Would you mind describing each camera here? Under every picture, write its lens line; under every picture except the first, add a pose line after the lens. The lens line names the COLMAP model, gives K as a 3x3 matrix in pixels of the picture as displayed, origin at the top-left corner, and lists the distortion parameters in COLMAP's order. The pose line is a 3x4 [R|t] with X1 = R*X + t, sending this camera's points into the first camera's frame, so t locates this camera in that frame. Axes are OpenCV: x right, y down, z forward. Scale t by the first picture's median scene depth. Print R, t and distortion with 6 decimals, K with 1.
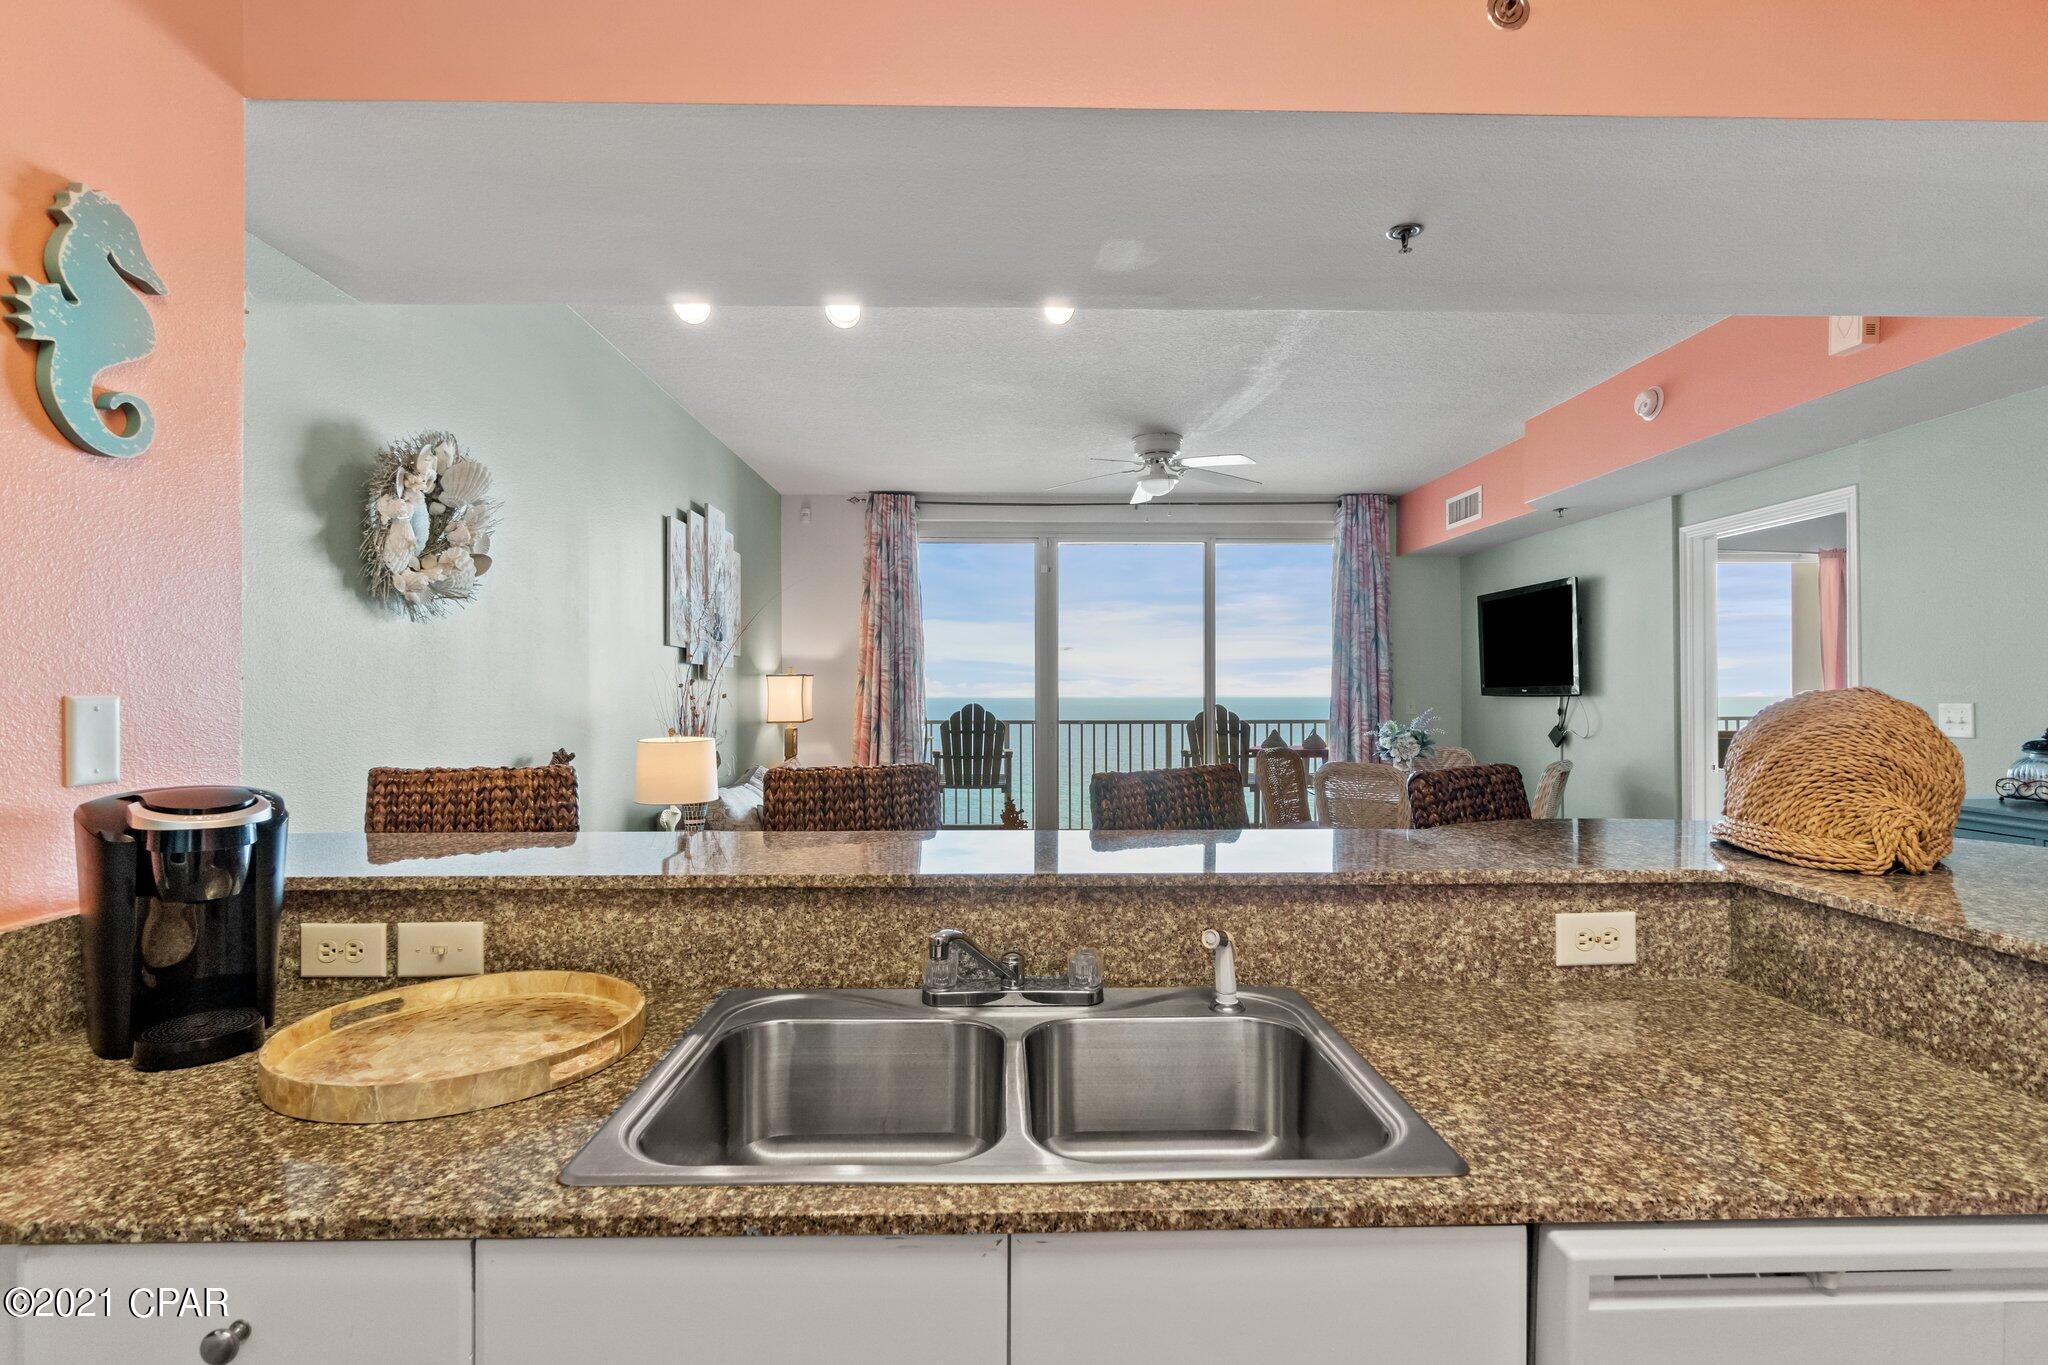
lens RADIAL K [[965.6, 0, 1027.0], [0, 965.6, 687.9], [0, 0, 1]] dist [-0.004158, 0.001408]
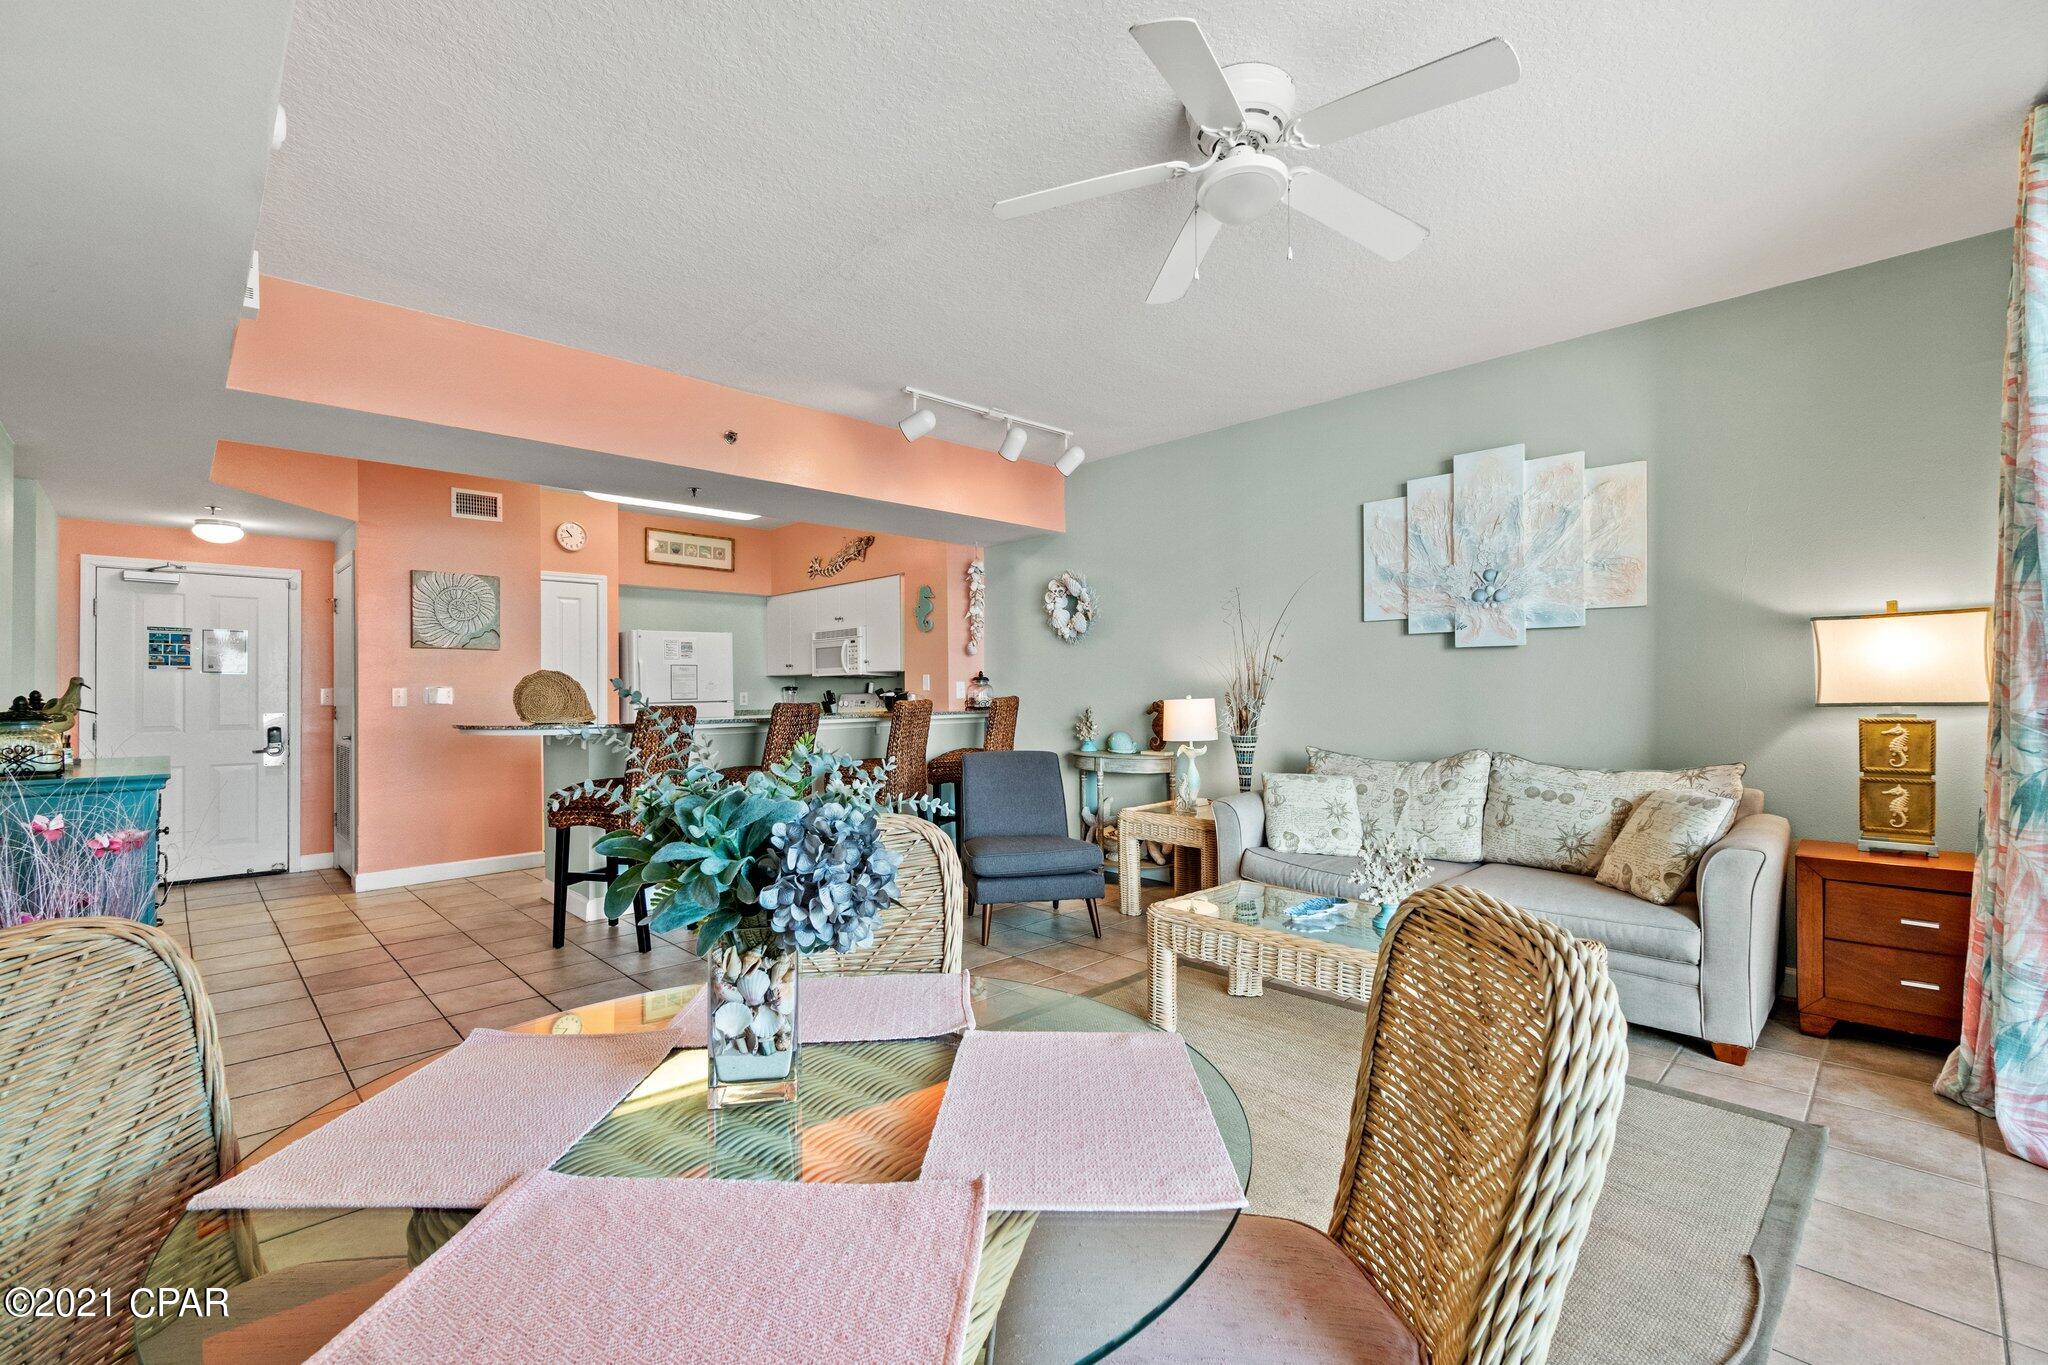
lens RADIAL K [[892.4, 0, 1024.0], [0, 892.4, 682.5], [0, 0, 1]] dist [-0.002005, -0.000196]
pose [[-0.737267, 0.002675, -0.675596, 0.526528], [0.011669, 0.999893, -0.008776, 0.026080], [0.675501, -0.014354, -0.737220, 1.294386]]
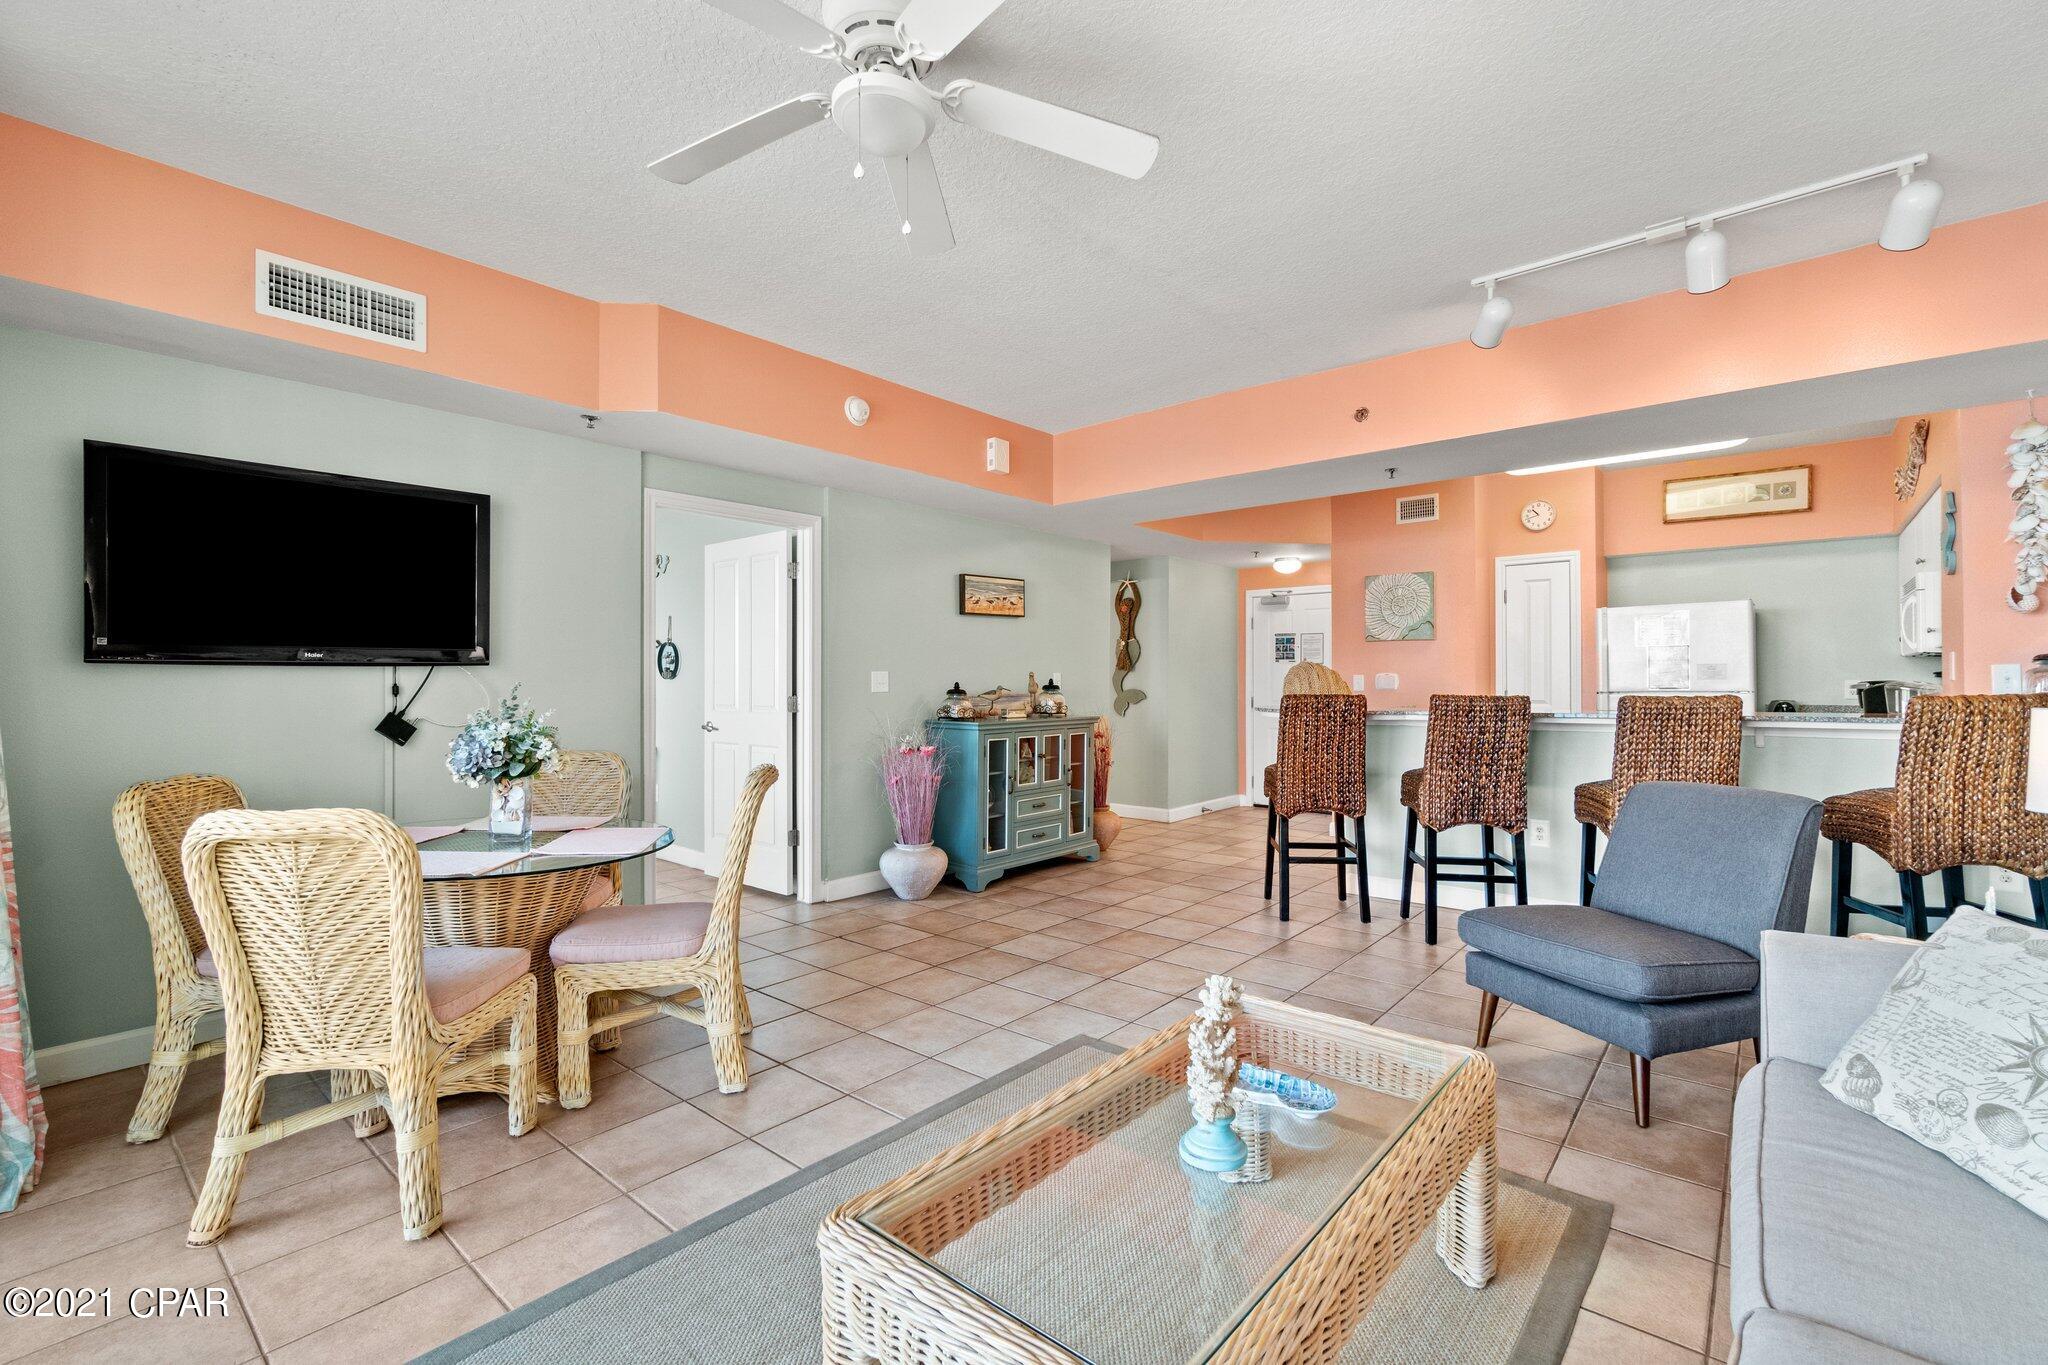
lens RADIAL K [[892.4, 0, 1024.0], [0, 892.4, 682.5], [0, 0, 1]] dist [-0.002005, -0.000196]
pose [[-0.744310, 0.003113, 0.667827, -0.163618], [0.003787, 0.999993, -0.000441, 0.023694], [-0.667823, 0.002201, -0.744317, 1.289632]]
